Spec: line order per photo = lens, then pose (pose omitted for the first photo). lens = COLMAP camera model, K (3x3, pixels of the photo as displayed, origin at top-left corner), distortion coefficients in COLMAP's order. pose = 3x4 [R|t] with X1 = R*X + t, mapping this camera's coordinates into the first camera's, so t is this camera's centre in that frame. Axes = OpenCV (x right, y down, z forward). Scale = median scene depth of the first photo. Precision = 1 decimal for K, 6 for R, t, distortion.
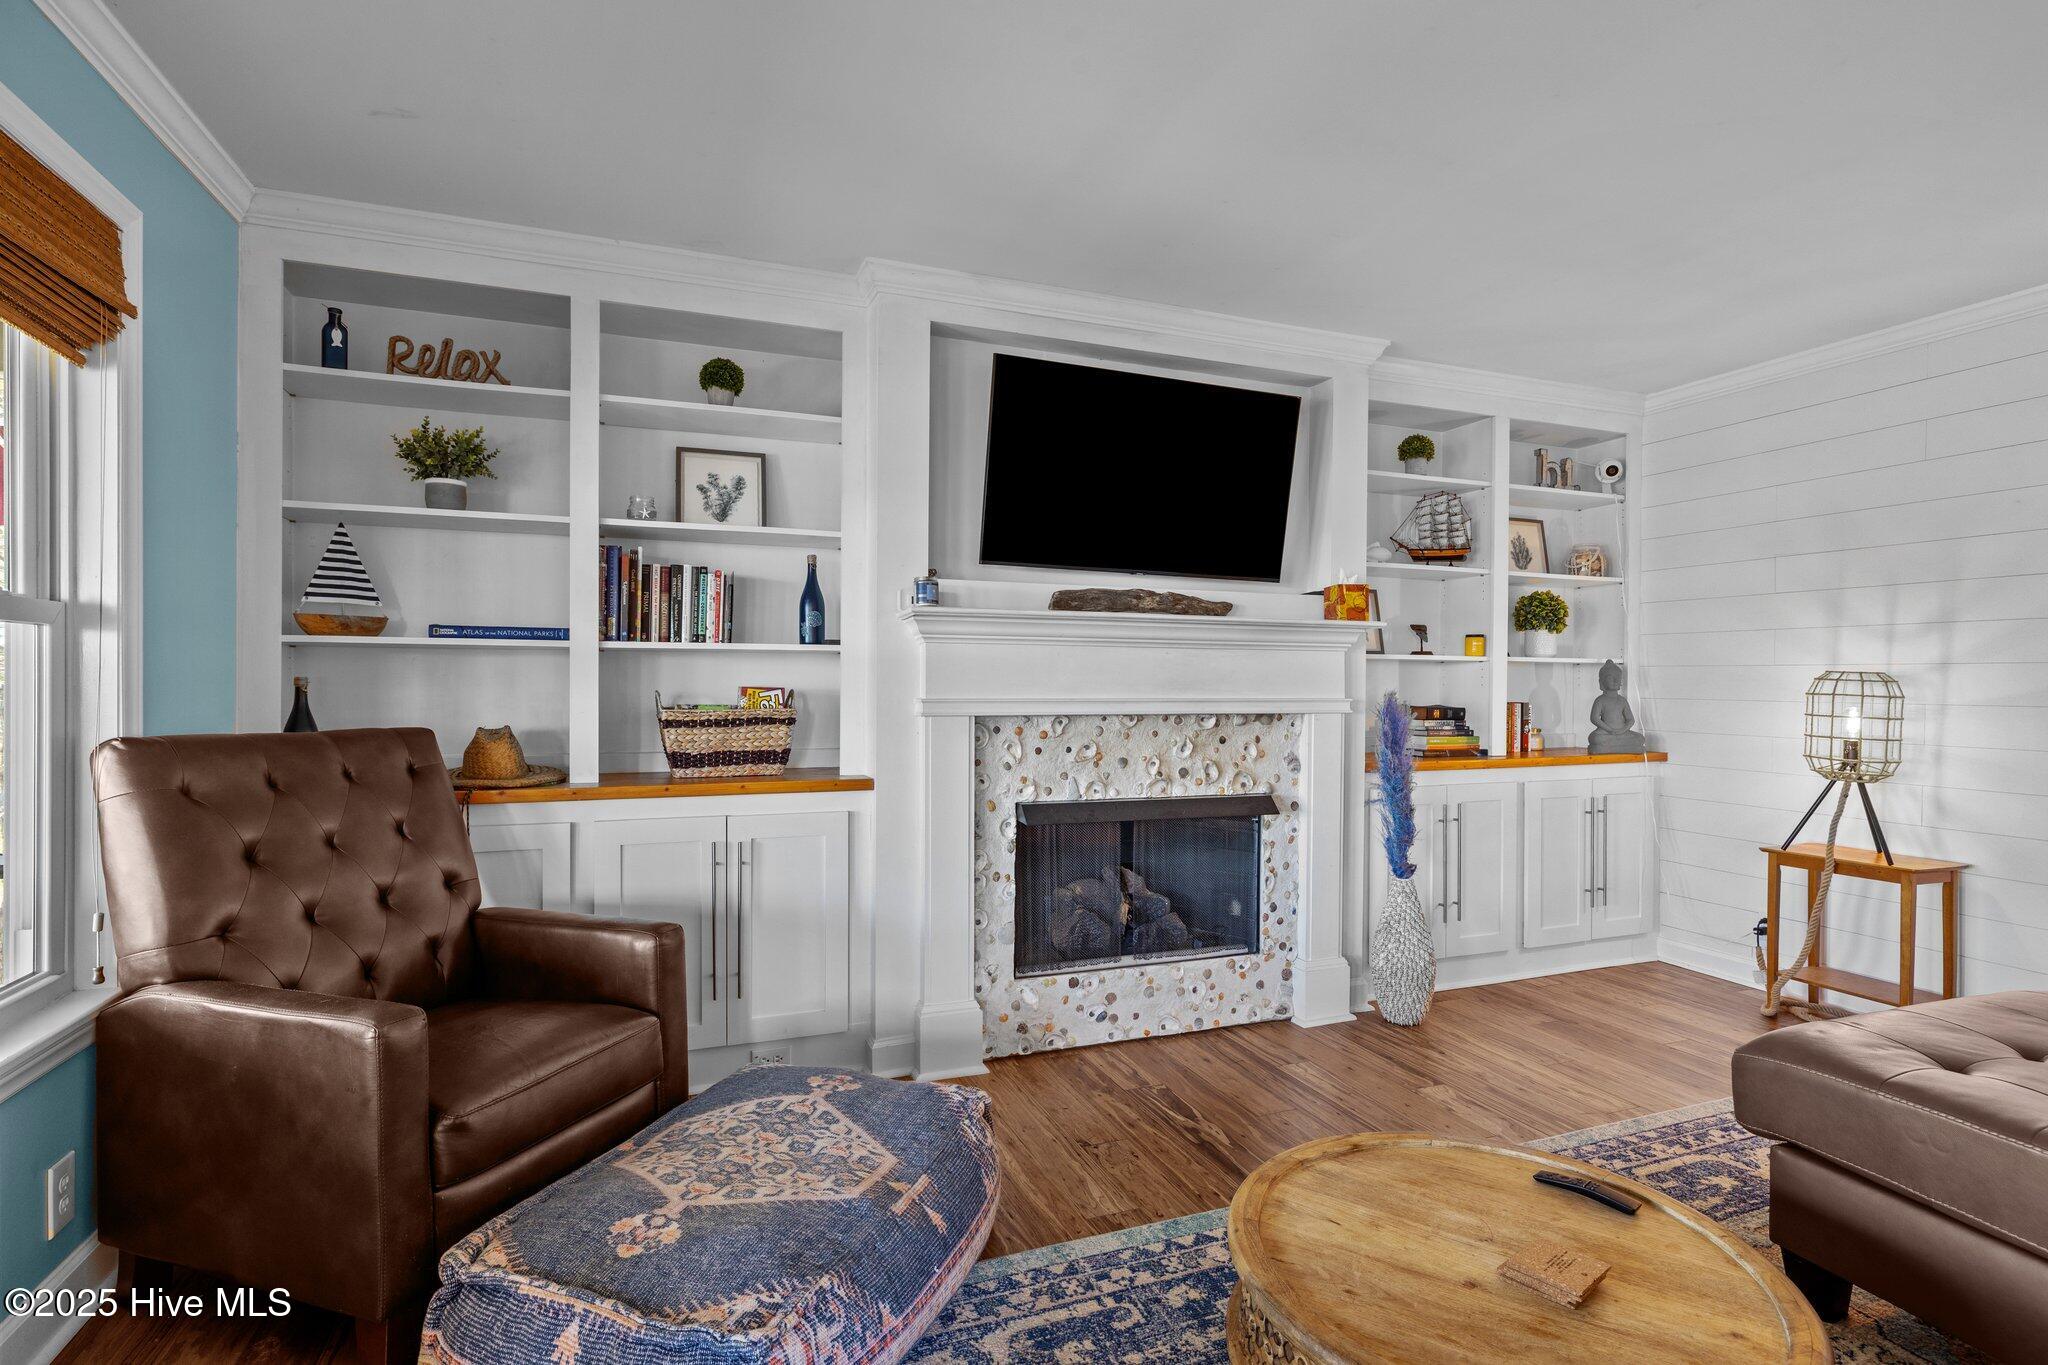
lens RADIAL K [[1001.9, 0, 1033.4], [0, 1001.9, 684.8], [0, 0, 1]] dist [0.002001, -0.001191]
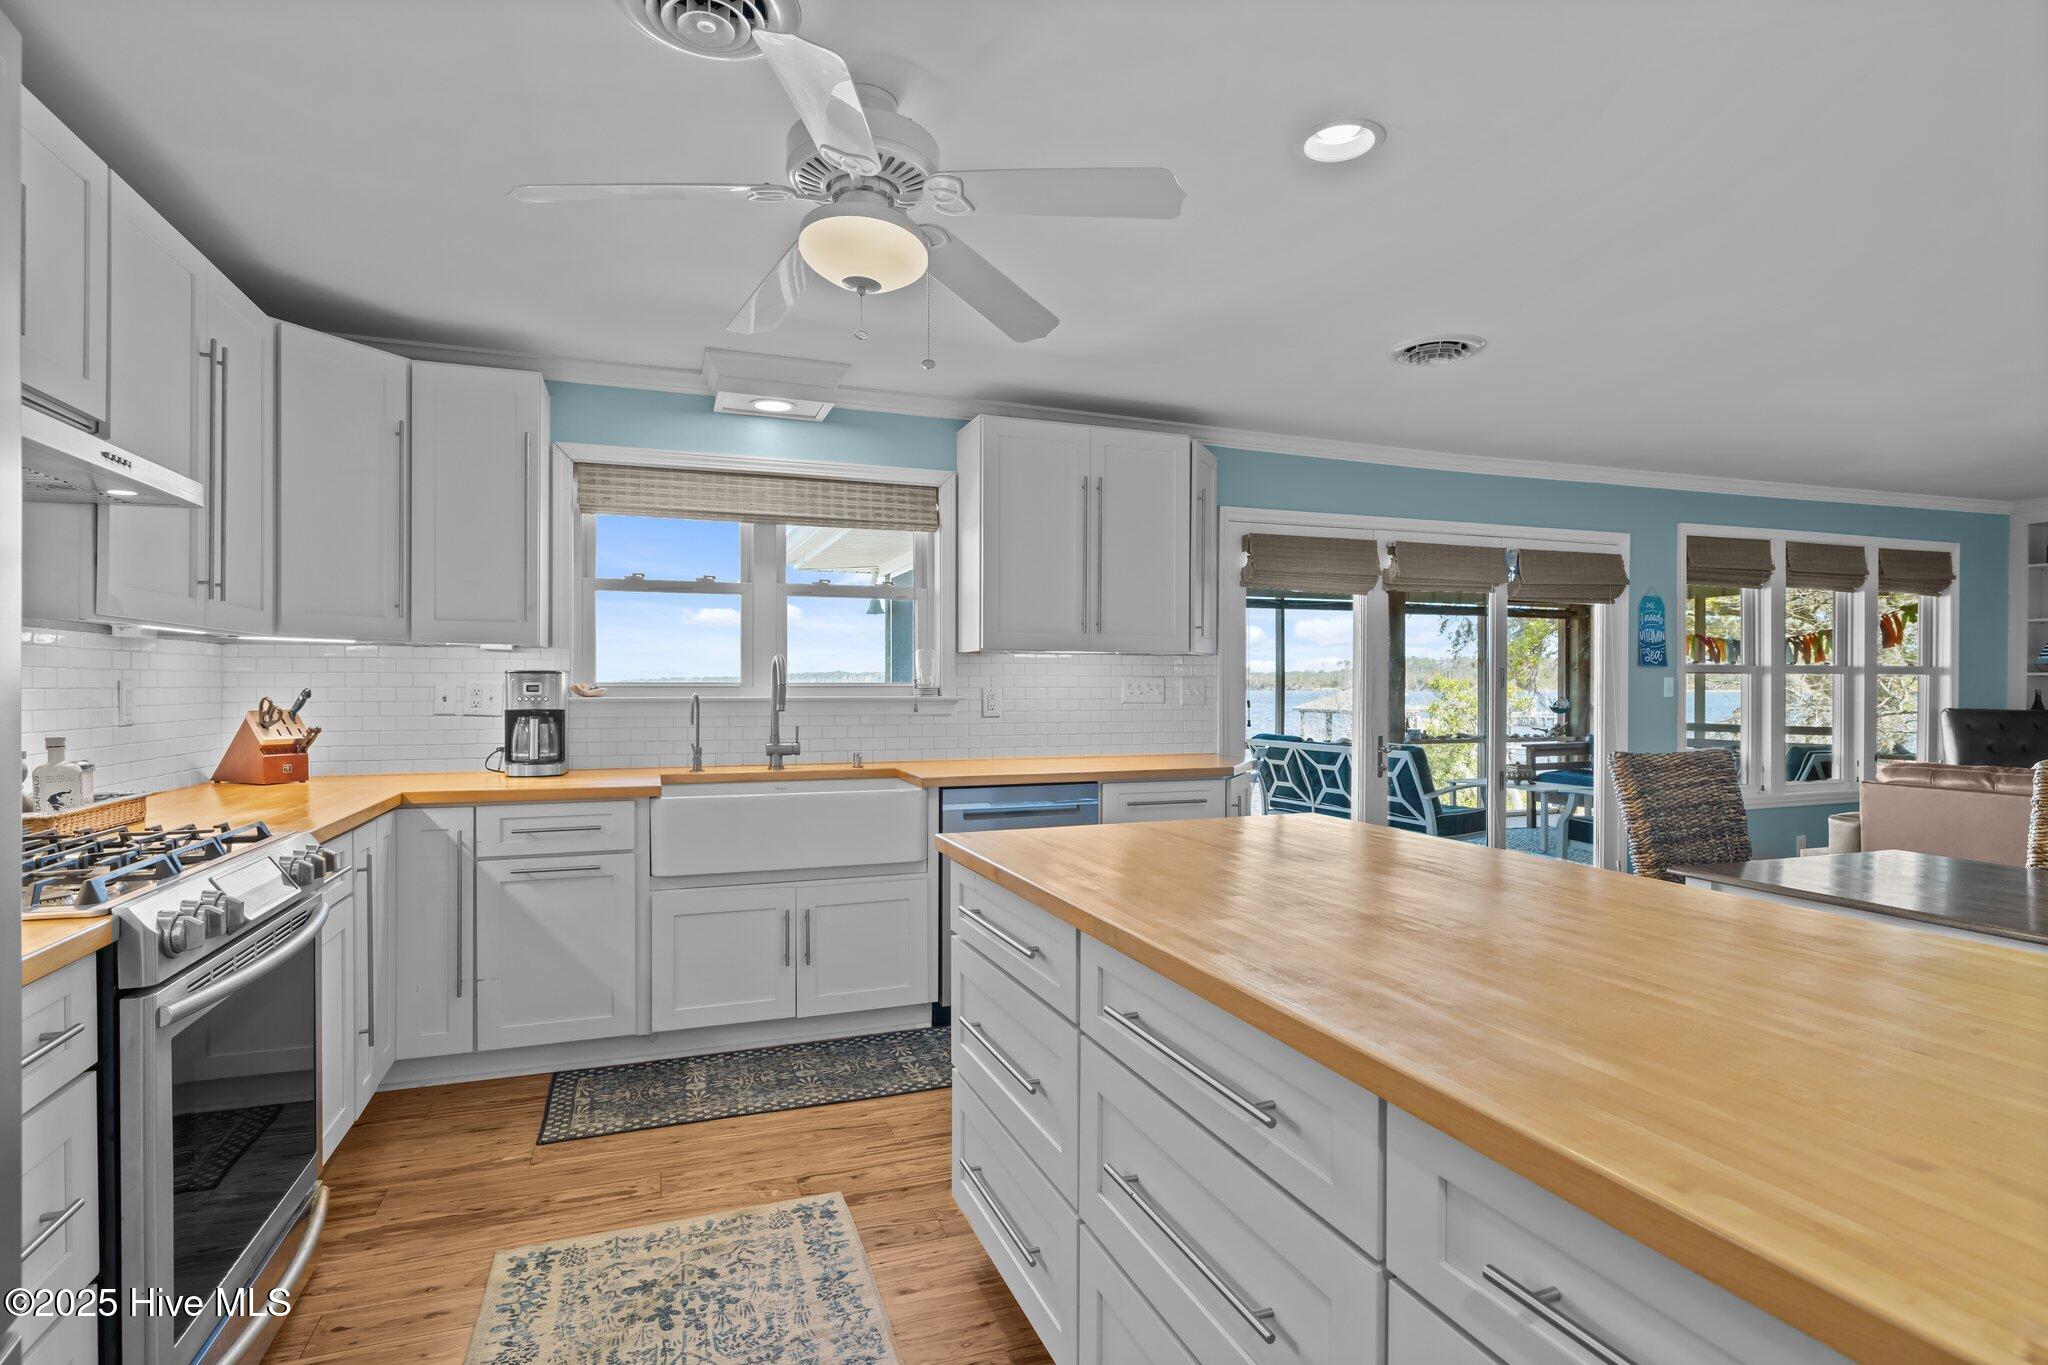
lens RADIAL K [[1001.9, 0, 1024.8], [0, 1001.9, 693.6], [0, 0, 1]] dist [0.002001, -0.001191]
pose [[-0.013271, 0.007142, -0.999886, 1.530416], [-0.004058, 0.999966, 0.007196, -0.005352], [0.999904, 0.004153, -0.013242, -1.258429]]
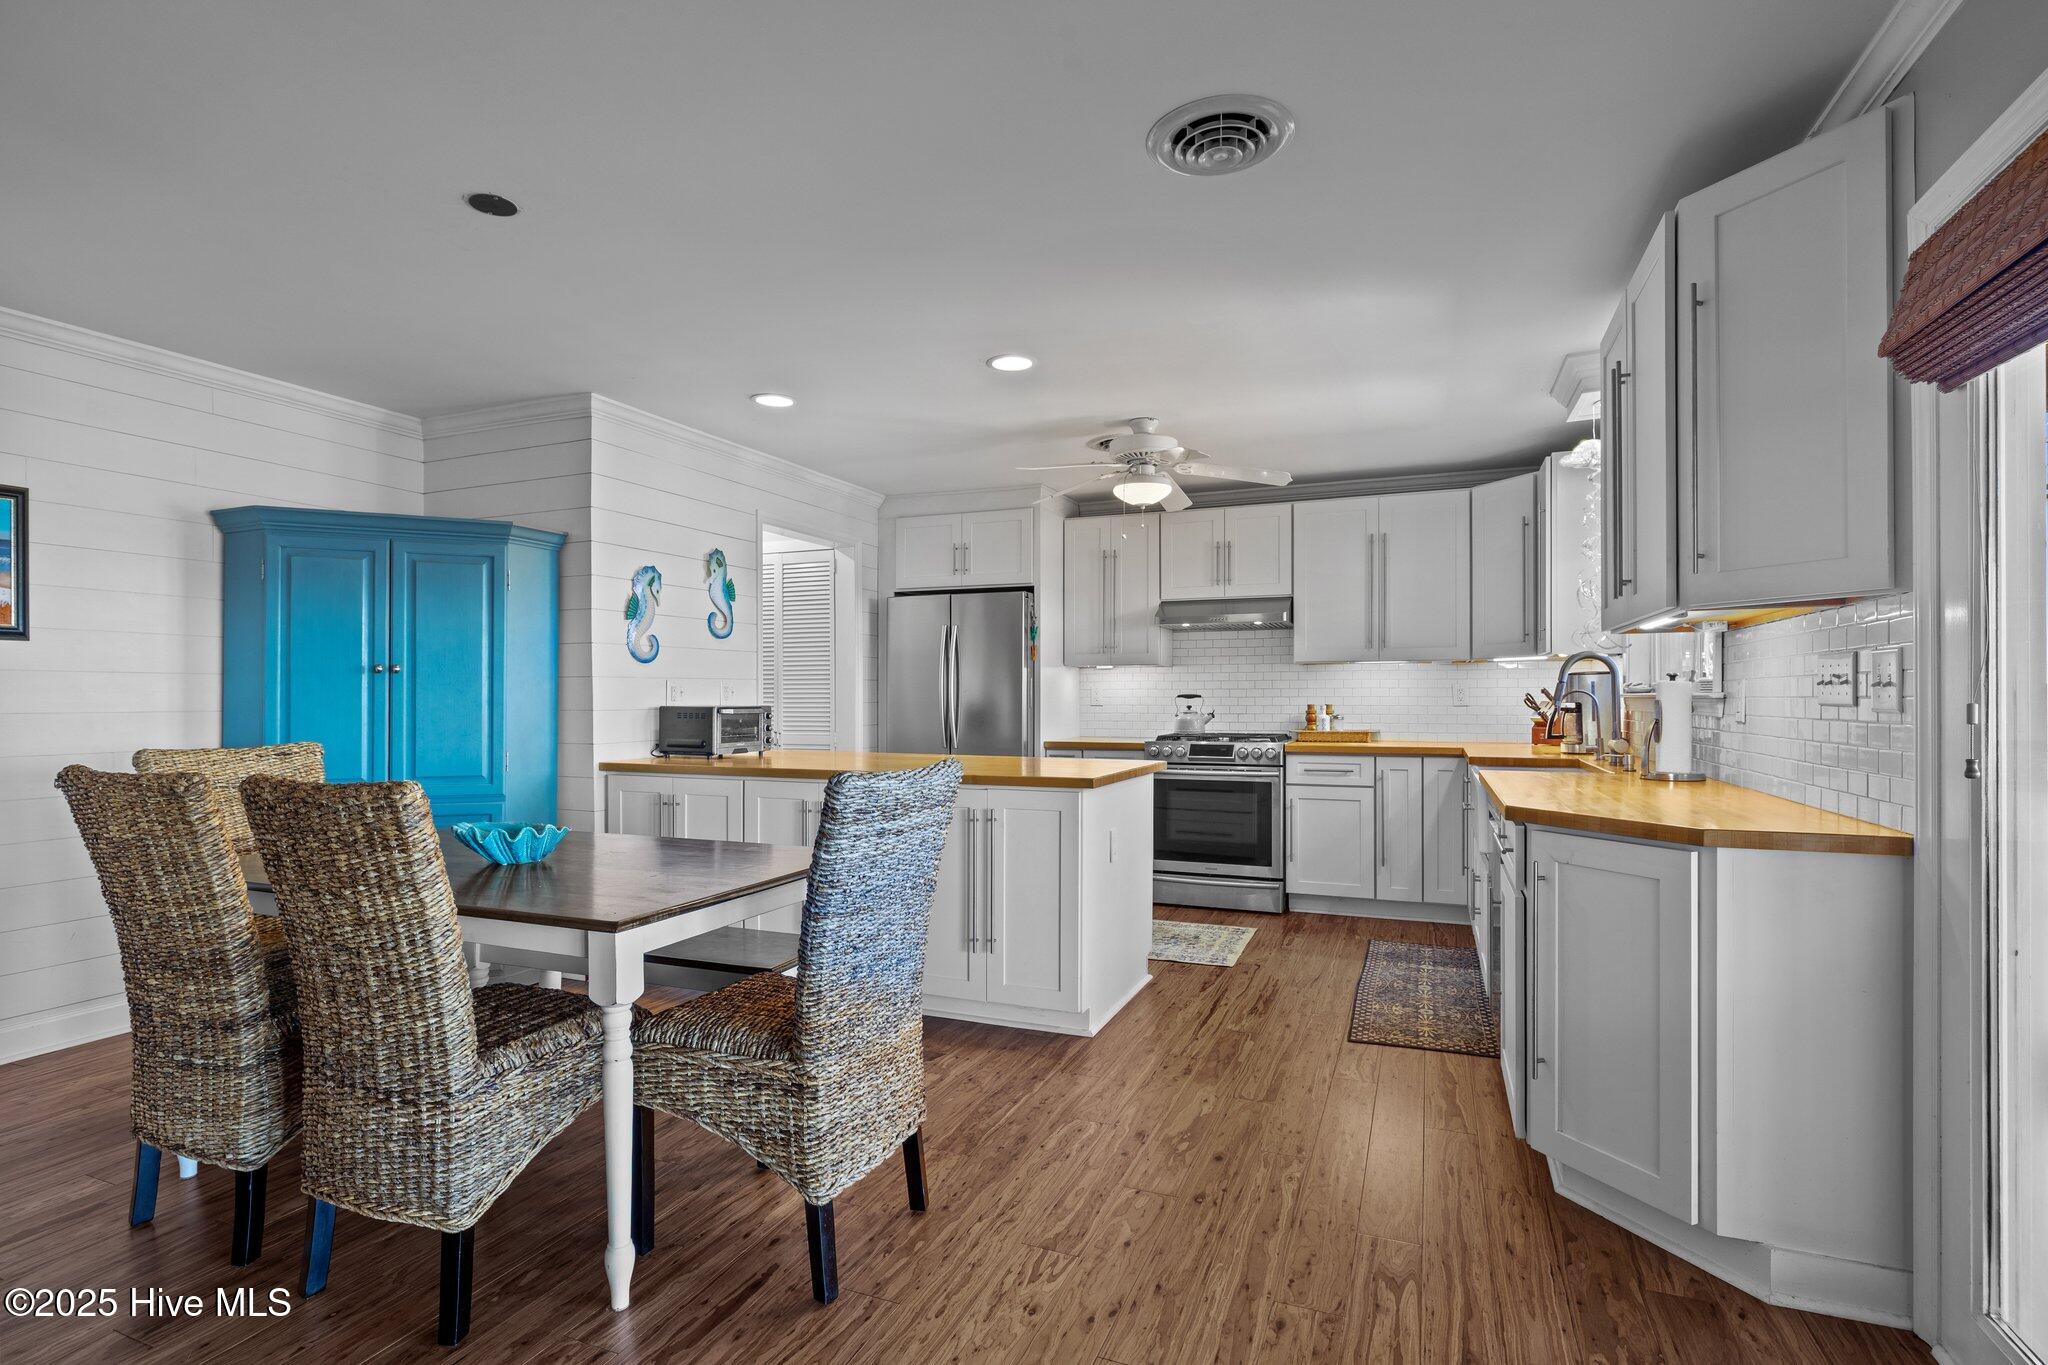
lens RADIAL K [[1001.9, 0, 1012.4], [0, 1001.9, 690.9], [0, 0, 1]] dist [0.002001, -0.001191]
pose [[-0.719718, 0.002849, 0.694261, 0.028417], [0.001261, 0.999995, -0.002797, 0.008371], [-0.694266, -0.001138, -0.719718, -0.210683]]
